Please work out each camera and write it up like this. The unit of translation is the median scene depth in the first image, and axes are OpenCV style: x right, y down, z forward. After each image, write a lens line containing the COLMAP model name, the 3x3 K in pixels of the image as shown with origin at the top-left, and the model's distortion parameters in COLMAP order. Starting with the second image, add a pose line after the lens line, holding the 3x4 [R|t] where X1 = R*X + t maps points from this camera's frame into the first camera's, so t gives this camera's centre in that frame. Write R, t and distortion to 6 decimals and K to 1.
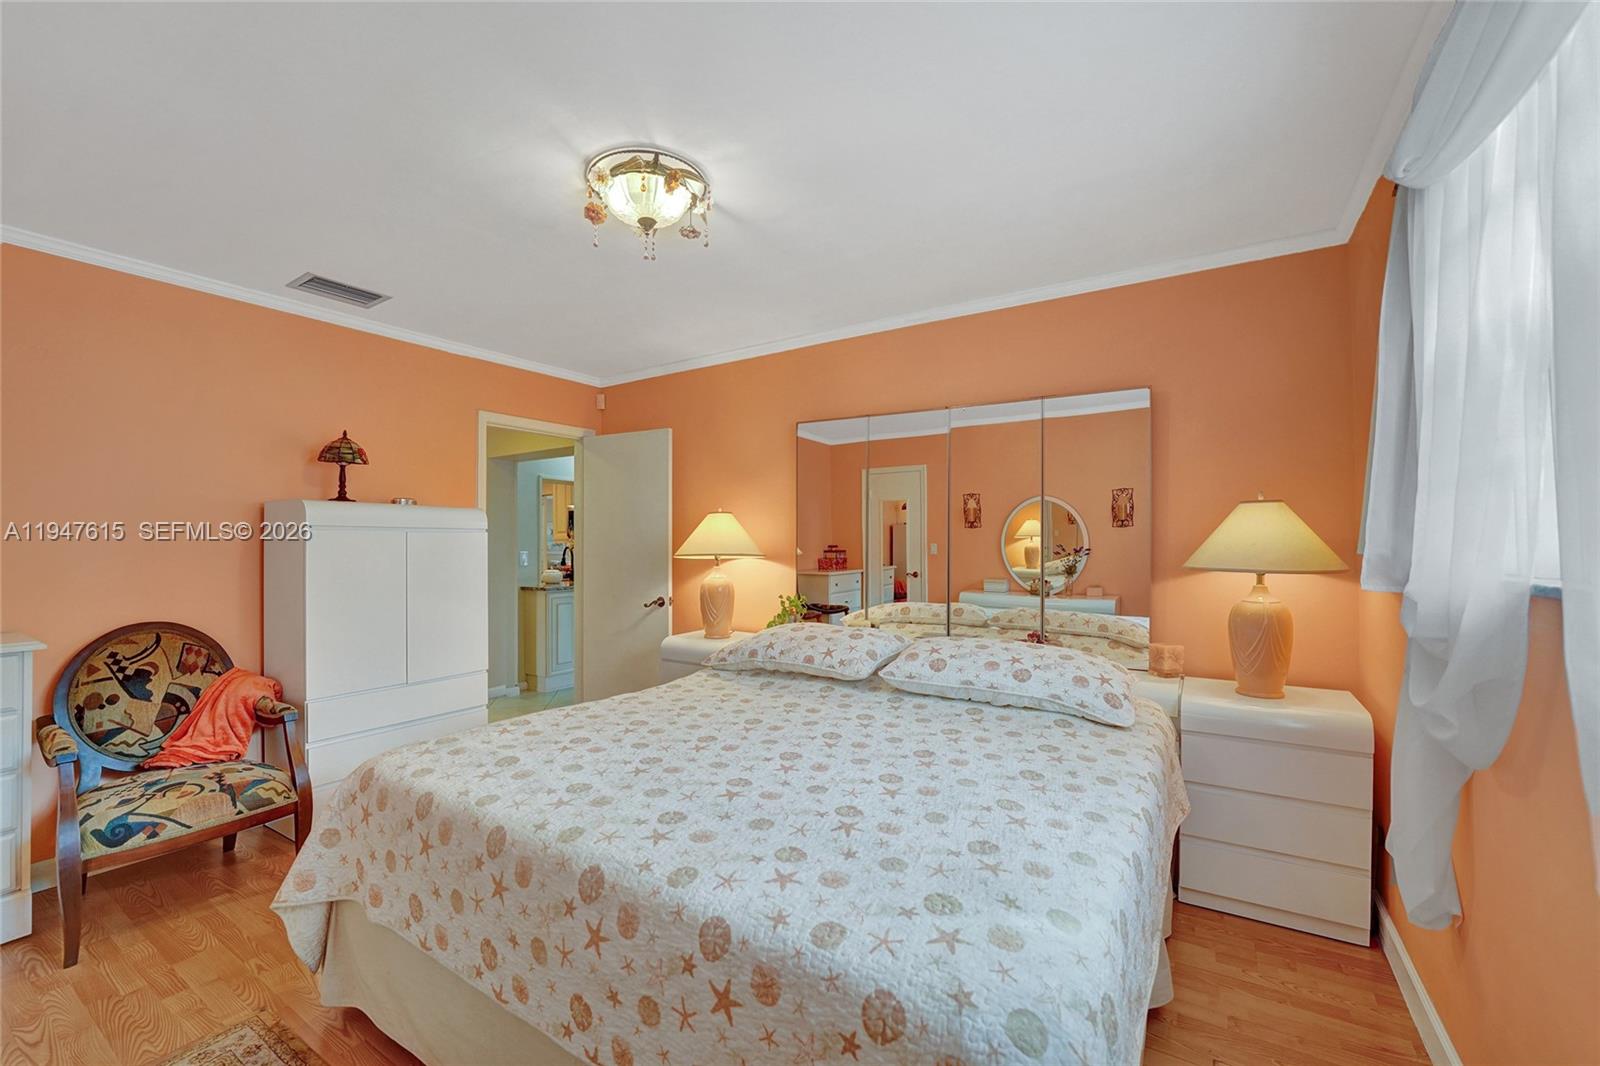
lens RADIAL K [[658.5, 0, 796.9], [0, 658.5, 538.5], [0, 0, 1]] dist [-0.022104, 0.000213]
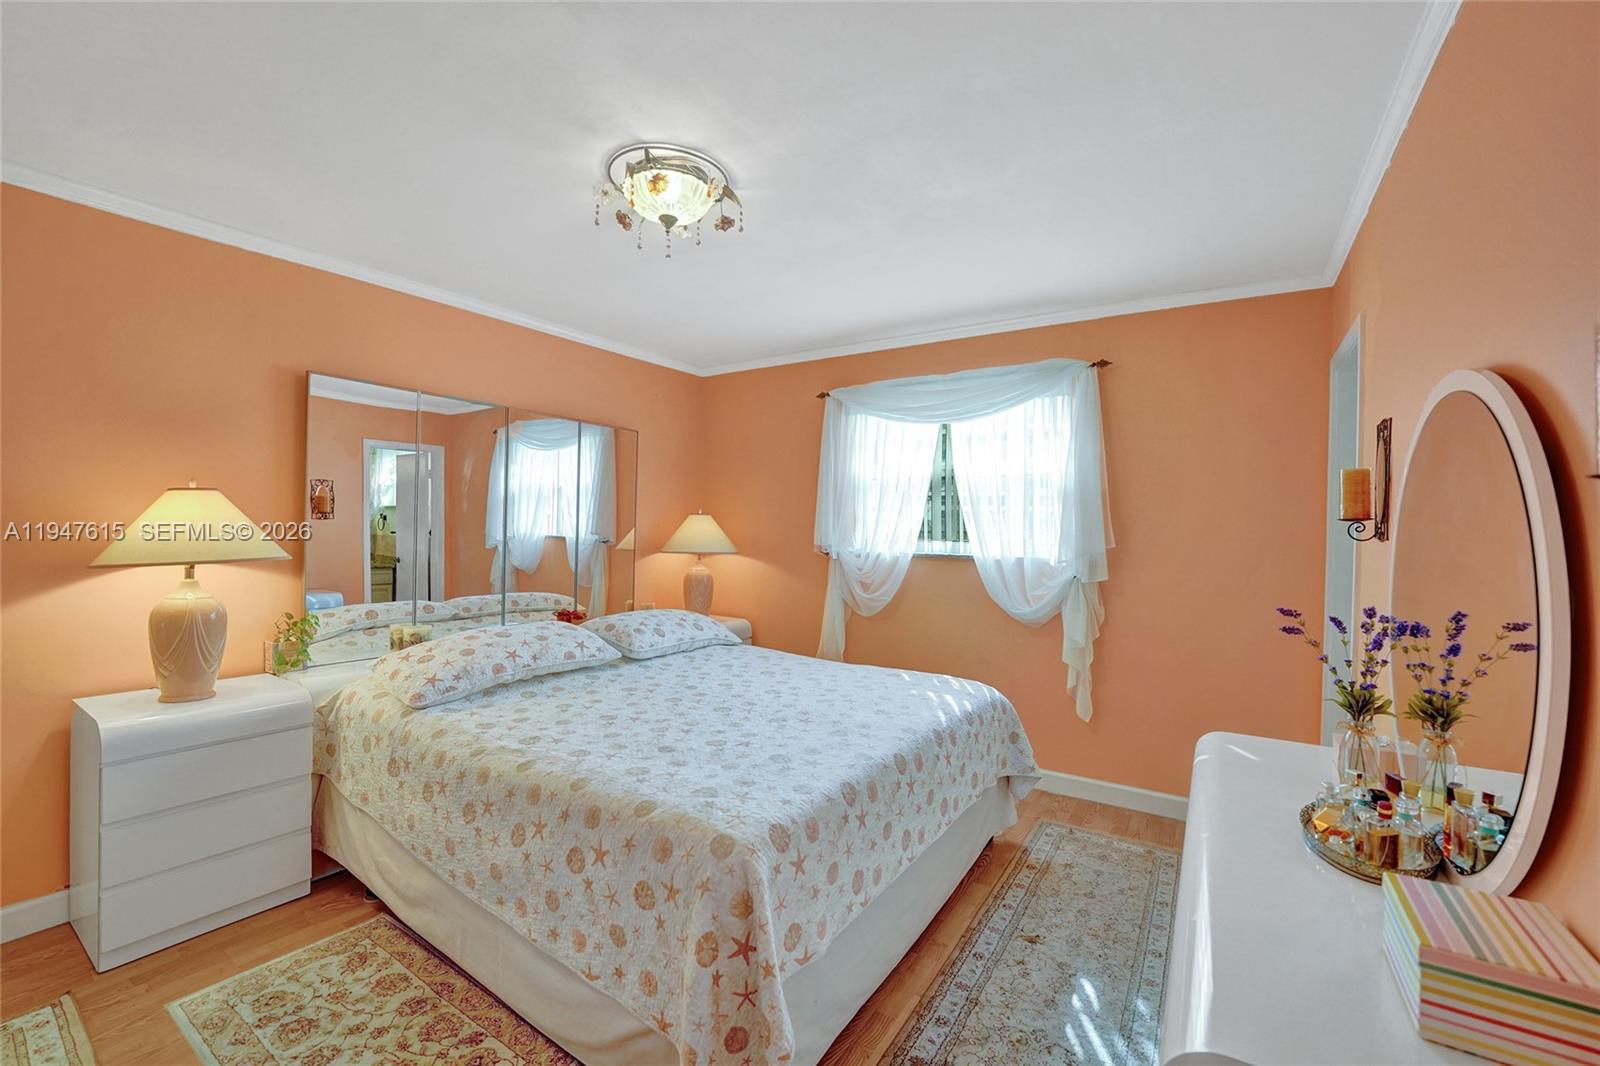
lens RADIAL K [[645.3, 0, 777.5], [0, 645.3, 510.8], [0, 0, 1]] dist [-0.022733, 0.003423]
pose [[0.051875, 0.025910, 0.998317, -1.054697], [-0.012952, 0.999597, -0.025270, -0.023970], [-0.998570, -0.011619, 0.052190, 0.674544]]
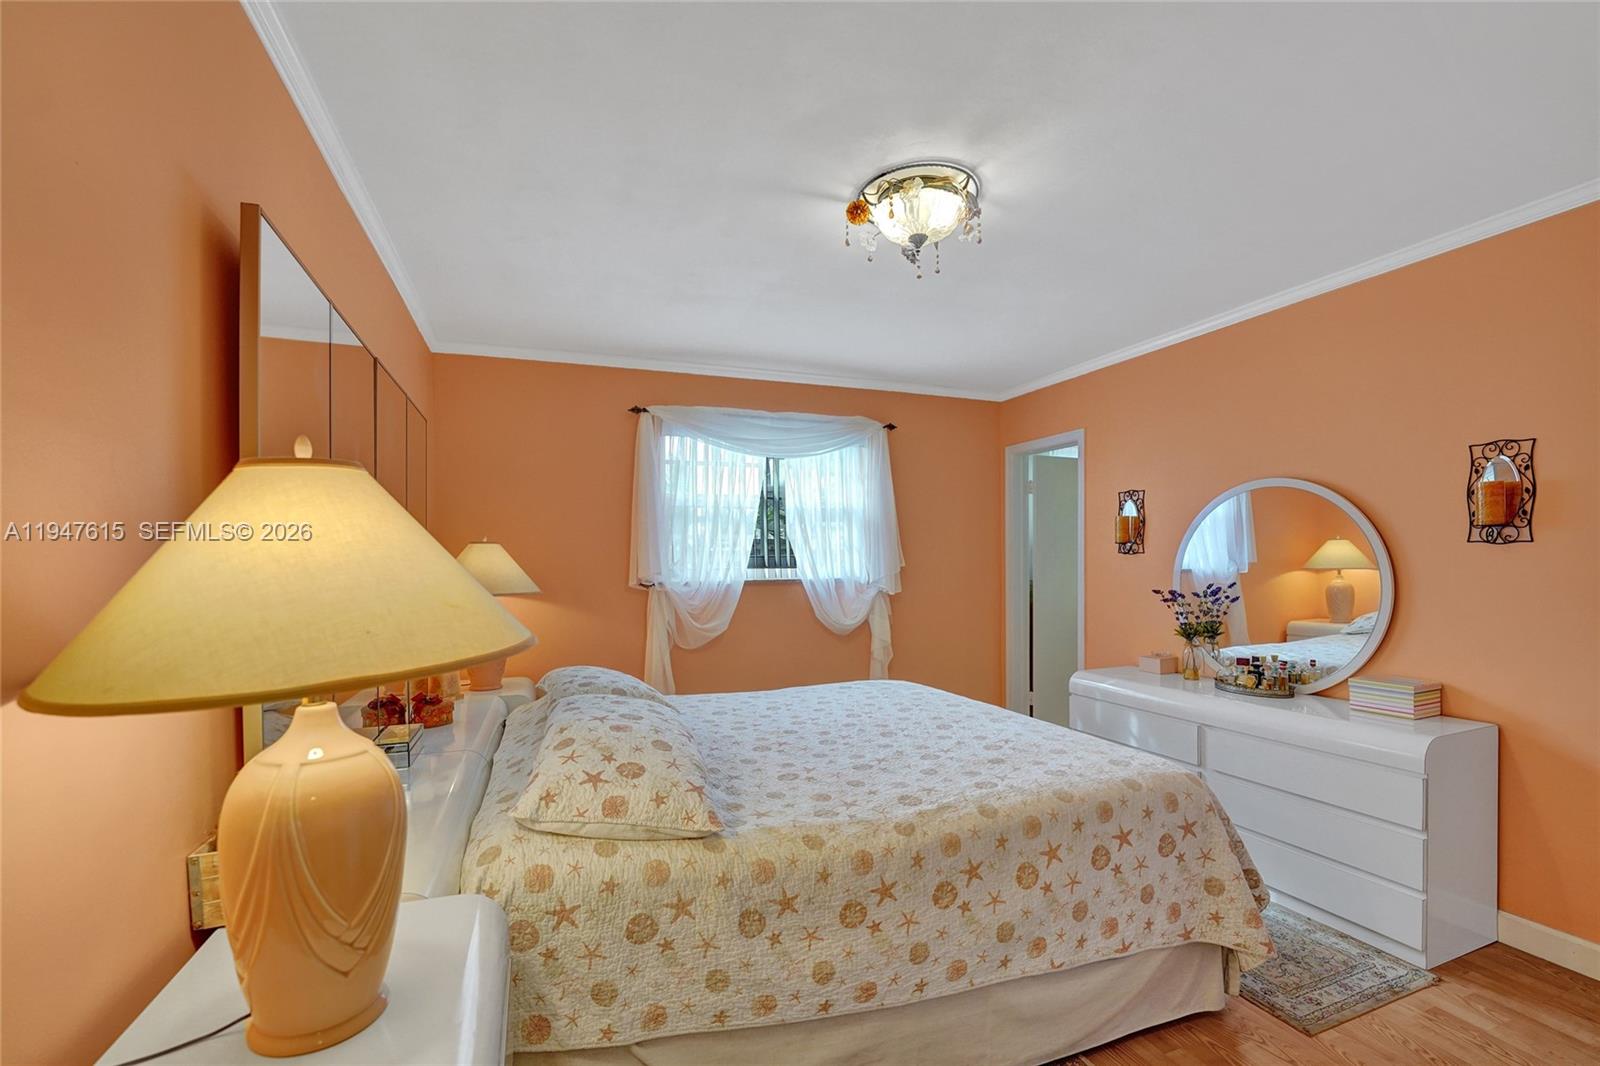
lens RADIAL K [[680.0, 0, 771.0], [0, 680.0, 548.0], [0, 0, 1]] dist [-0.029669, -0.000097]
pose [[-0.778392, 0.022338, 0.627382, -0.605201], [0.012803, 0.999724, -0.019710, -0.011270], [-0.627648, -0.007310, -0.778463, 1.683979]]
